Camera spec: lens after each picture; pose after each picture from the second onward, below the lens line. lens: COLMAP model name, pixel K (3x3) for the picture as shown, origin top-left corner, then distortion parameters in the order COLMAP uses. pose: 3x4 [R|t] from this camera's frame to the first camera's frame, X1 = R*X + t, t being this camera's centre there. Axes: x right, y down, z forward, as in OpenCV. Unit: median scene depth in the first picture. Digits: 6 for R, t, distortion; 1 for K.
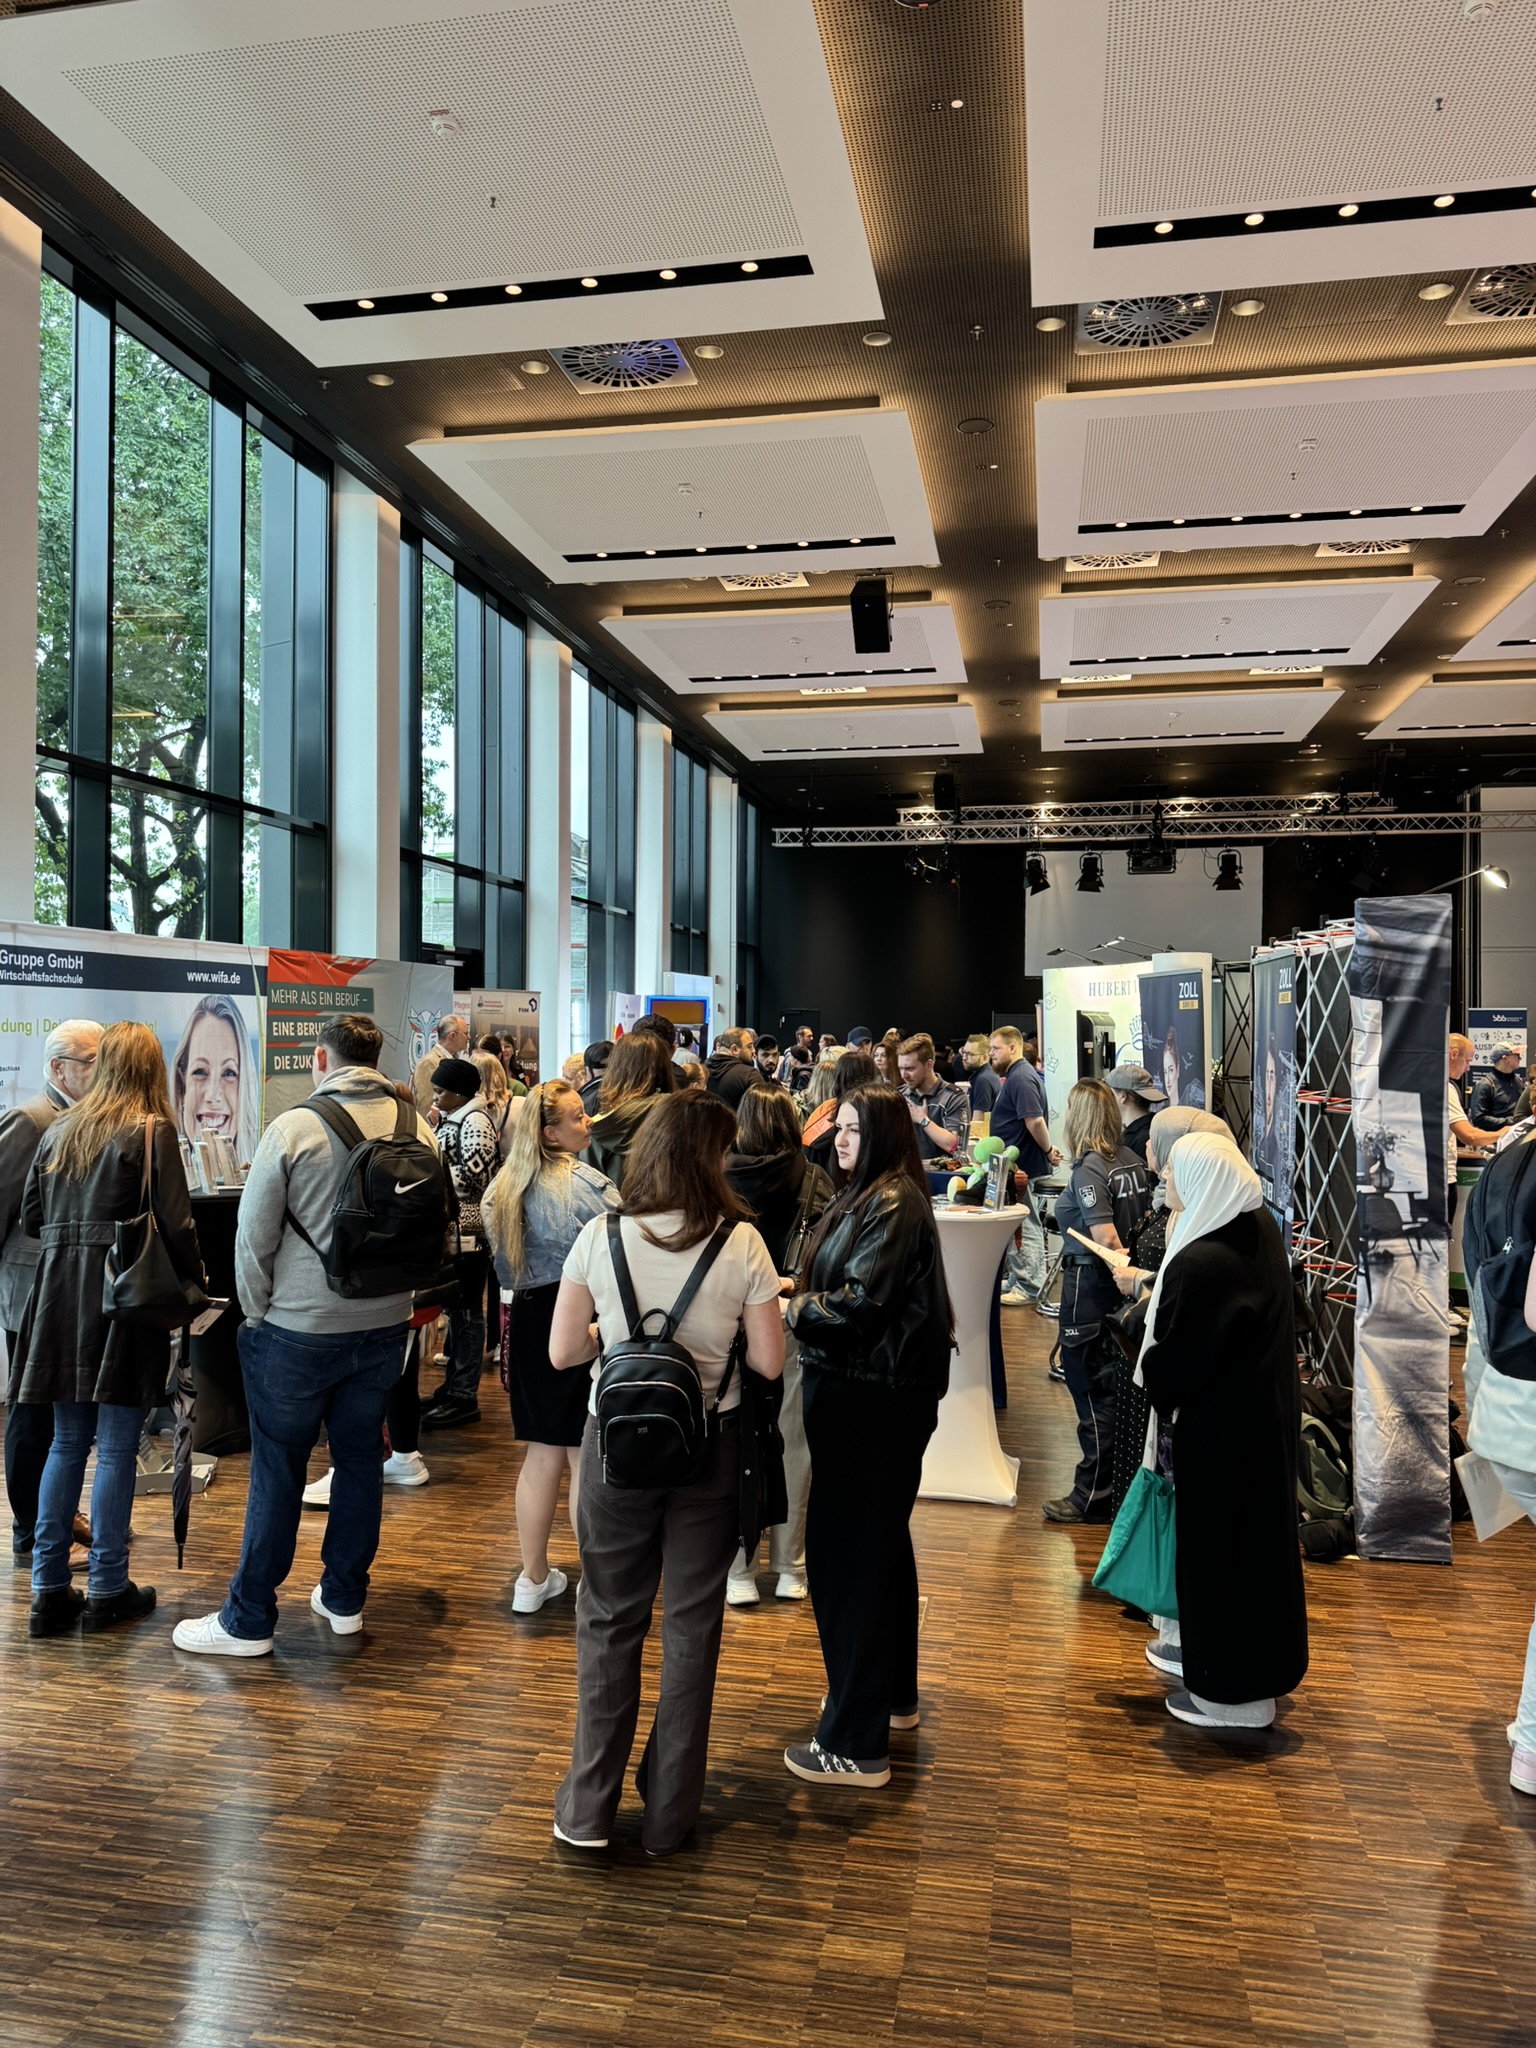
lens RADIAL K [[1462.3, 0, 764.4], [0, 1462.3, 1026.6], [0, 0, 1]] dist [0.036351, -0.030513]
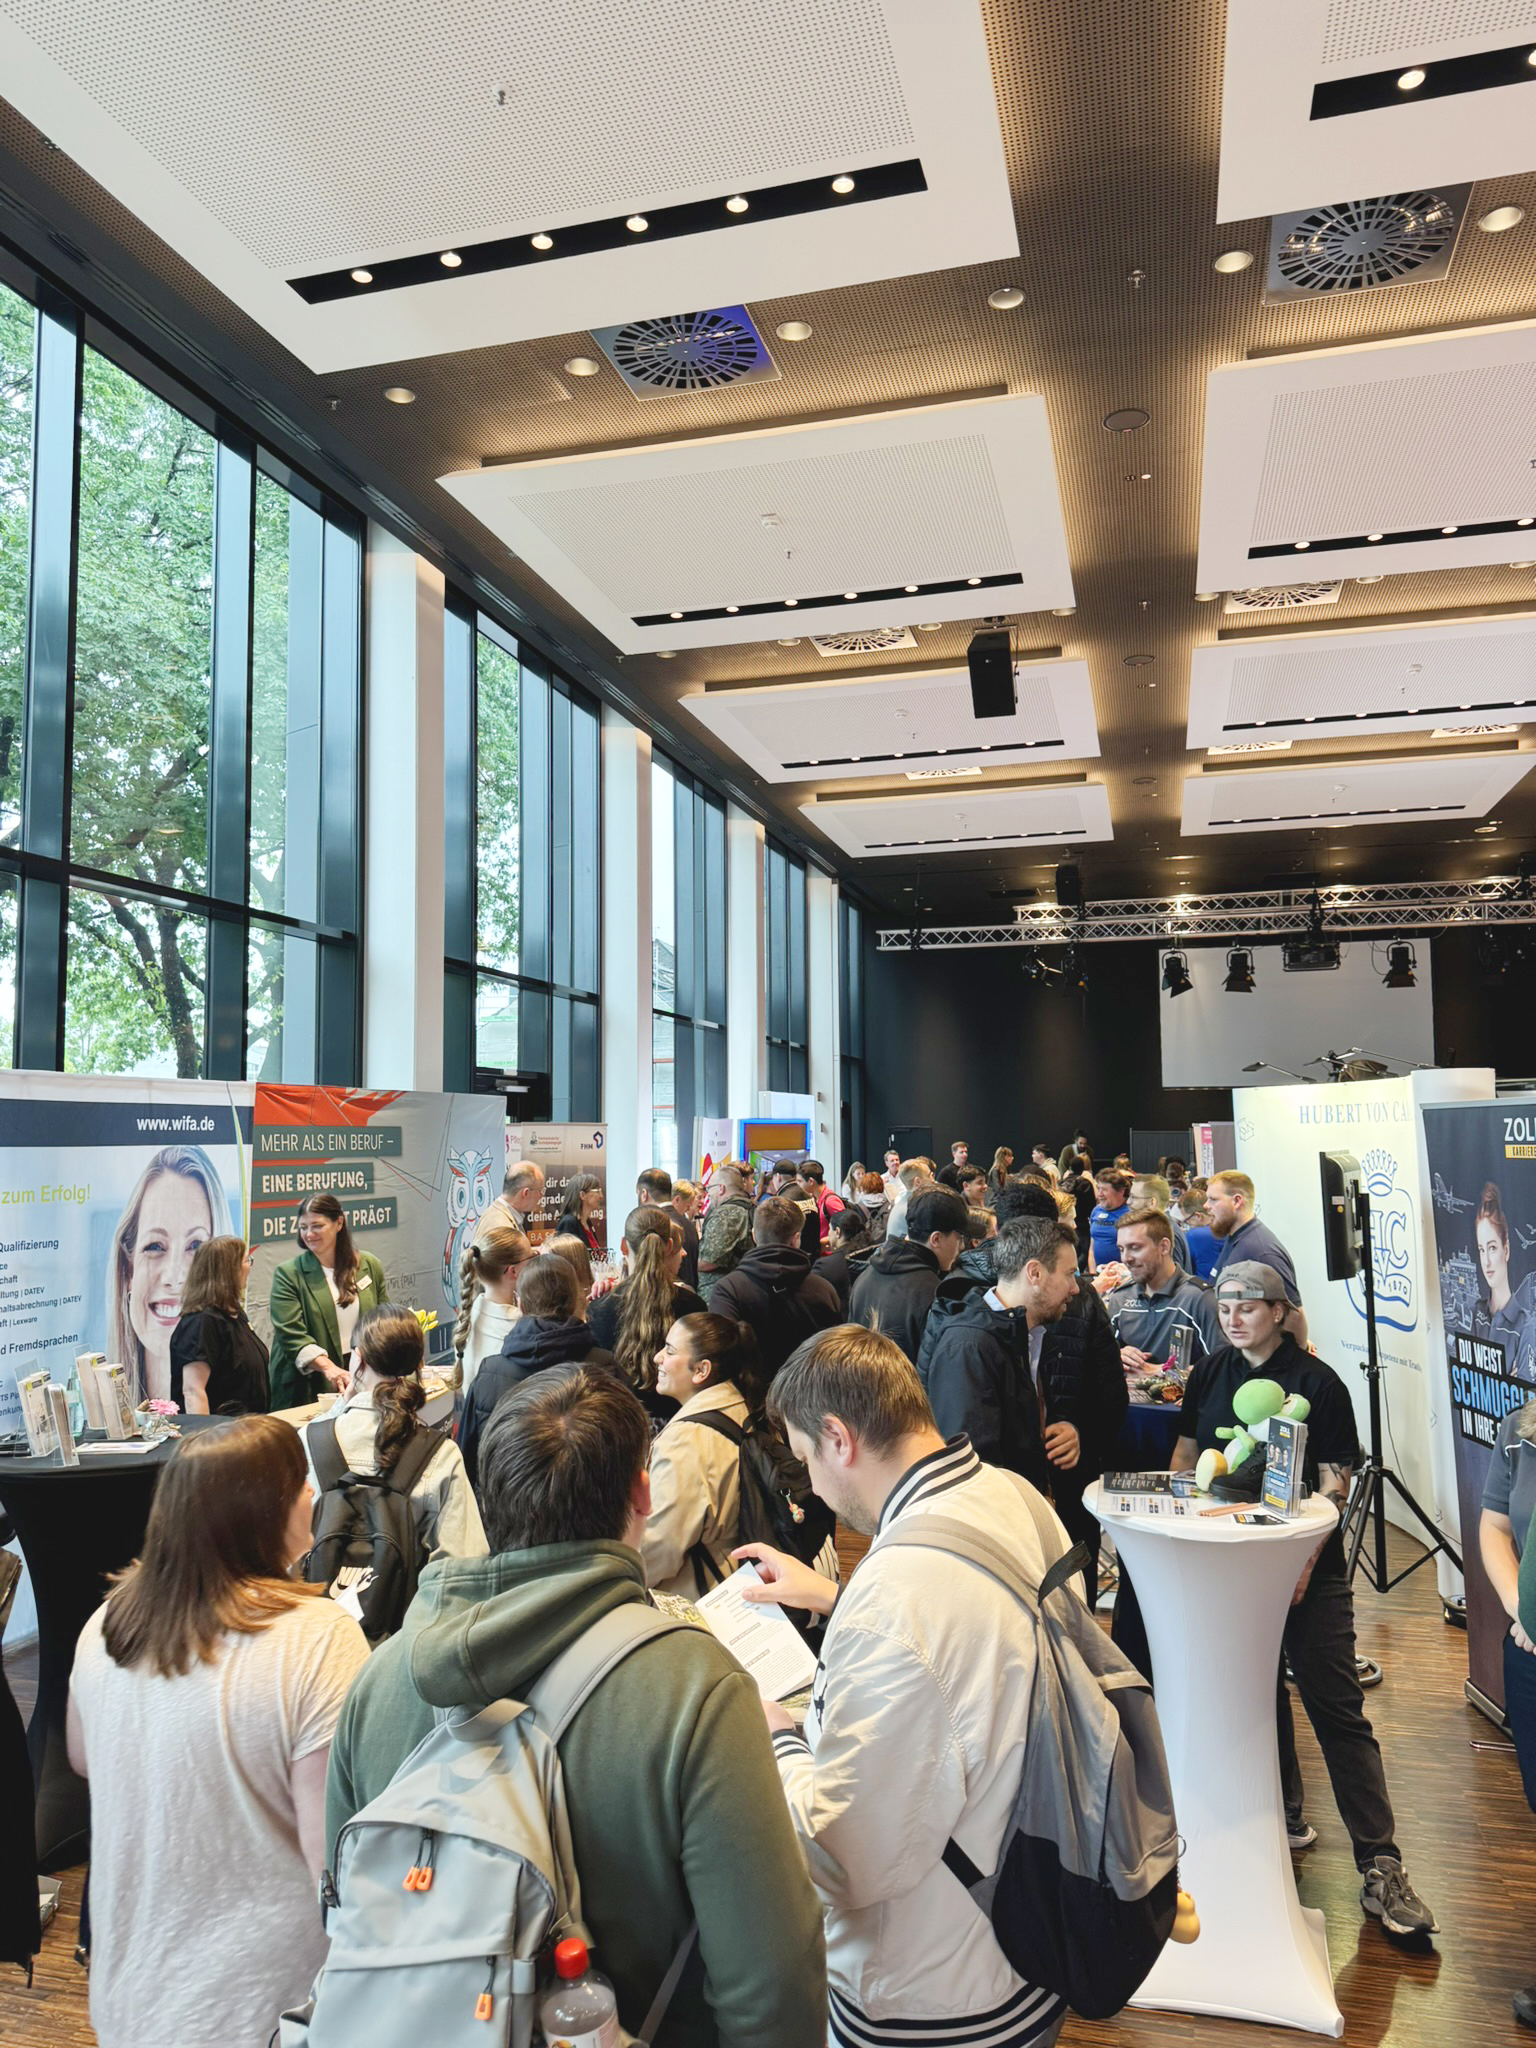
lens RADIAL K [[1462.3, 0, 773.6], [0, 1462.3, 1010.0], [0, 0, 1]] dist [0.036351, -0.030513]
pose [[0.997770, -0.021771, -0.063100, -0.004636], [0.016216, 0.996054, -0.087253, -0.015080], [0.064751, 0.086035, 0.994186, 0.174995]]
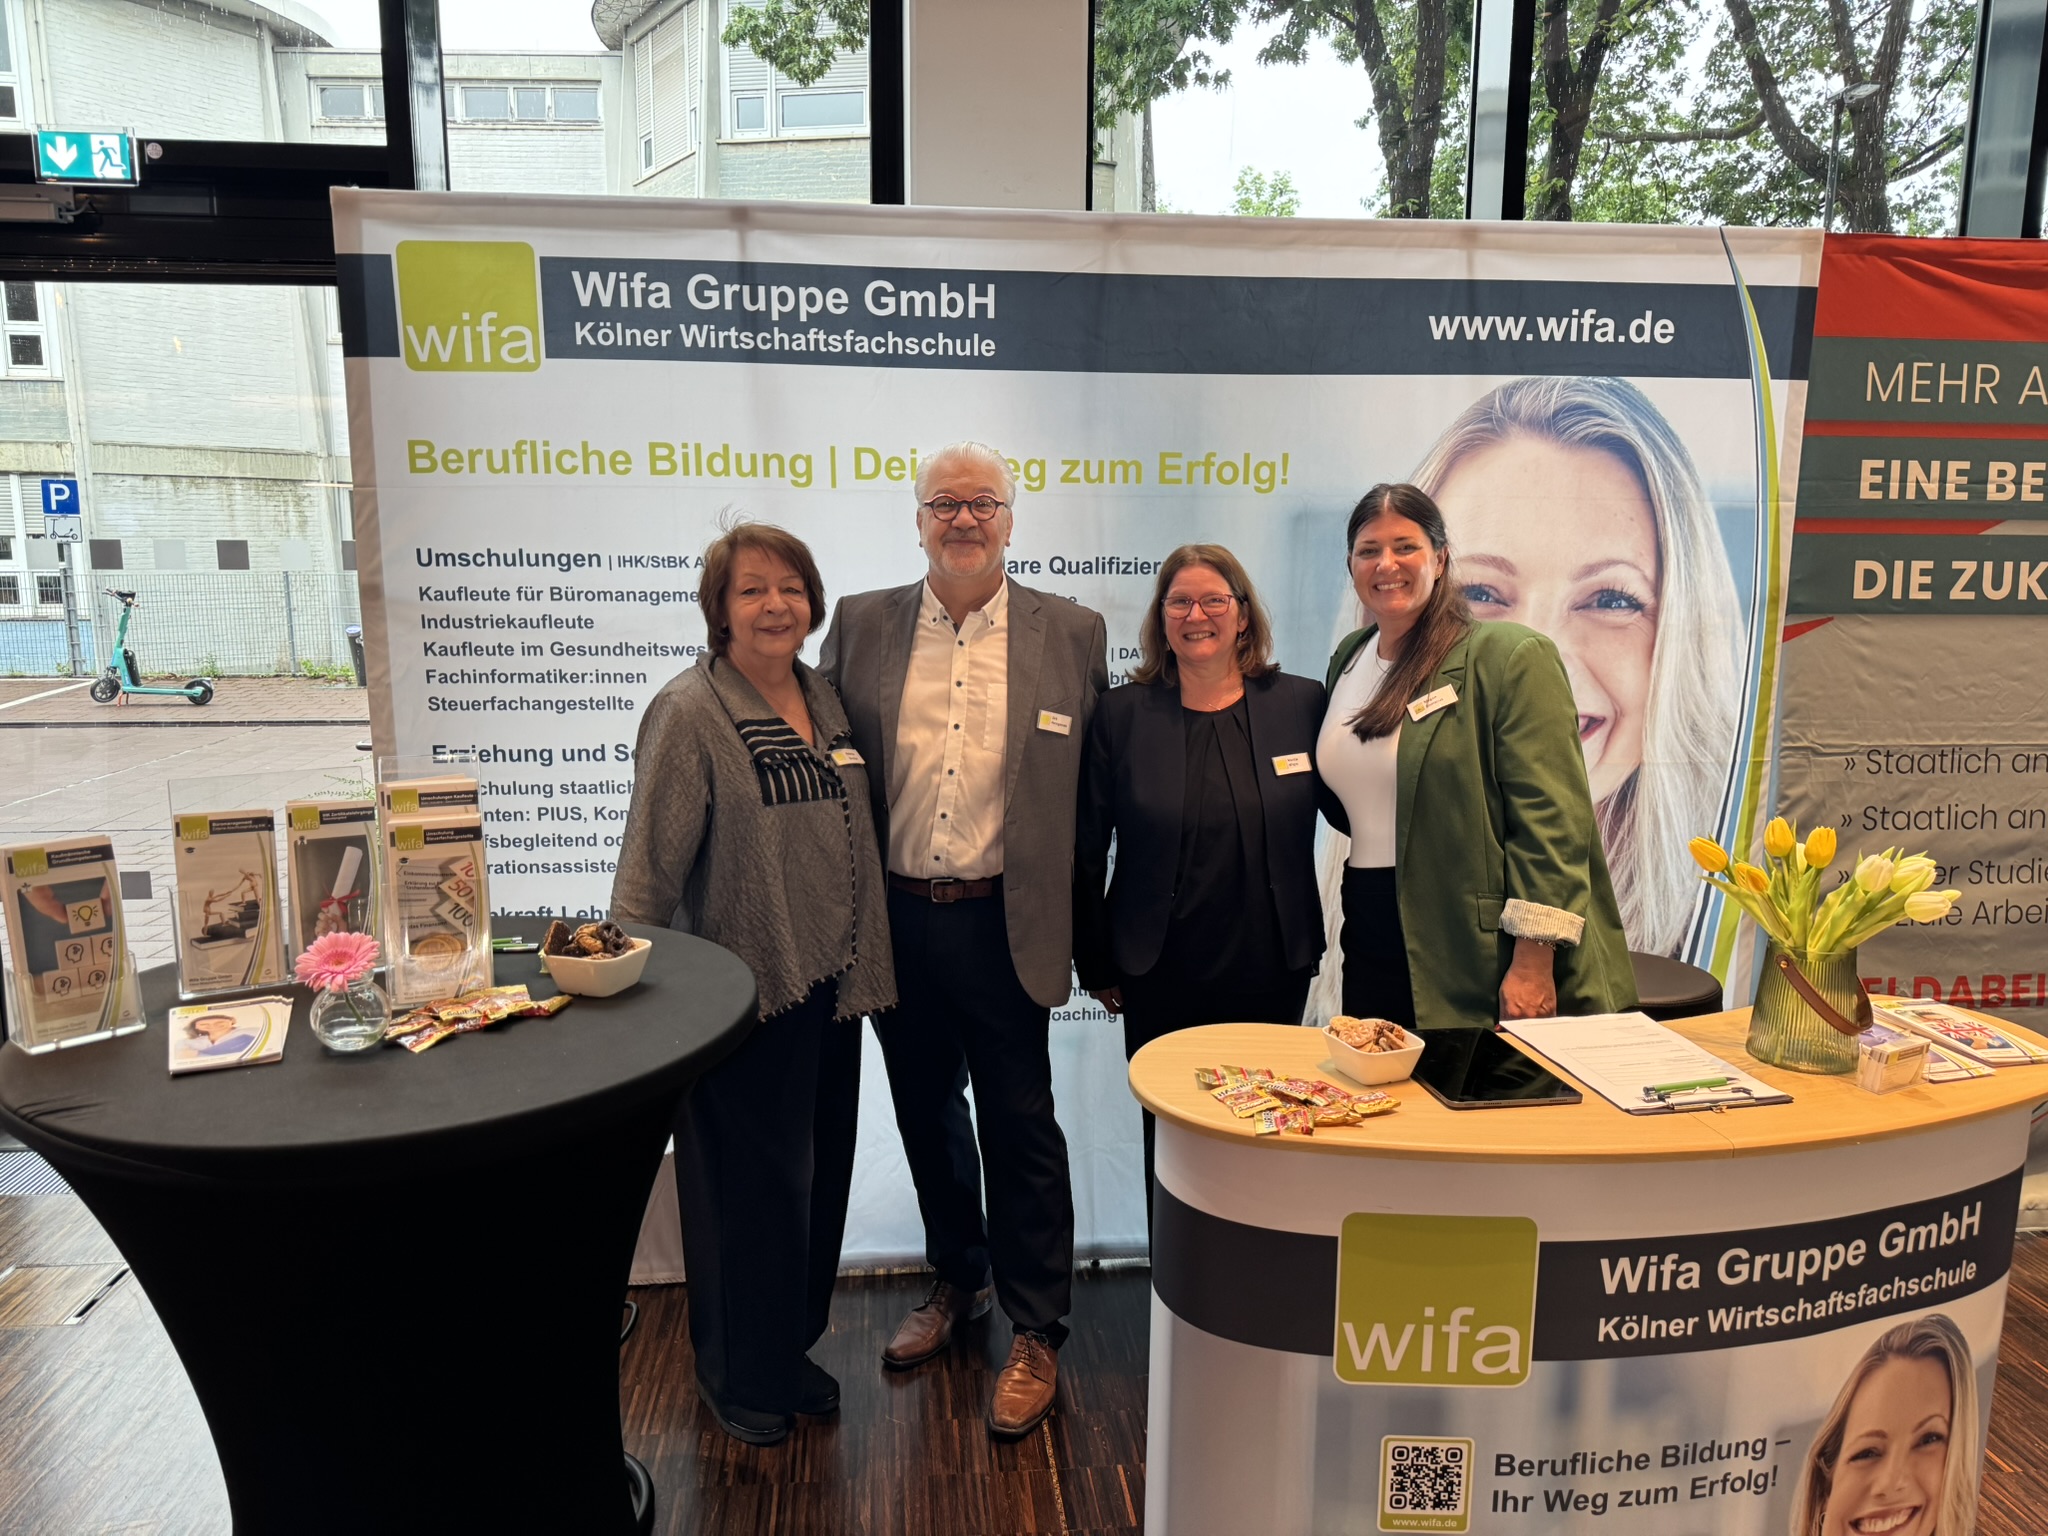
lens RADIAL K [[1462.3, 0, 1015.1], [0, 1462.3, 767.6], [0, 0, 1]] dist [0.036351, -0.030513]
pose [[0.305369, 0.163515, -0.938090, -0.048480], [-0.003596, 0.985337, 0.170580, 0.007963], [0.952227, -0.048716, 0.301479, 0.567414]]
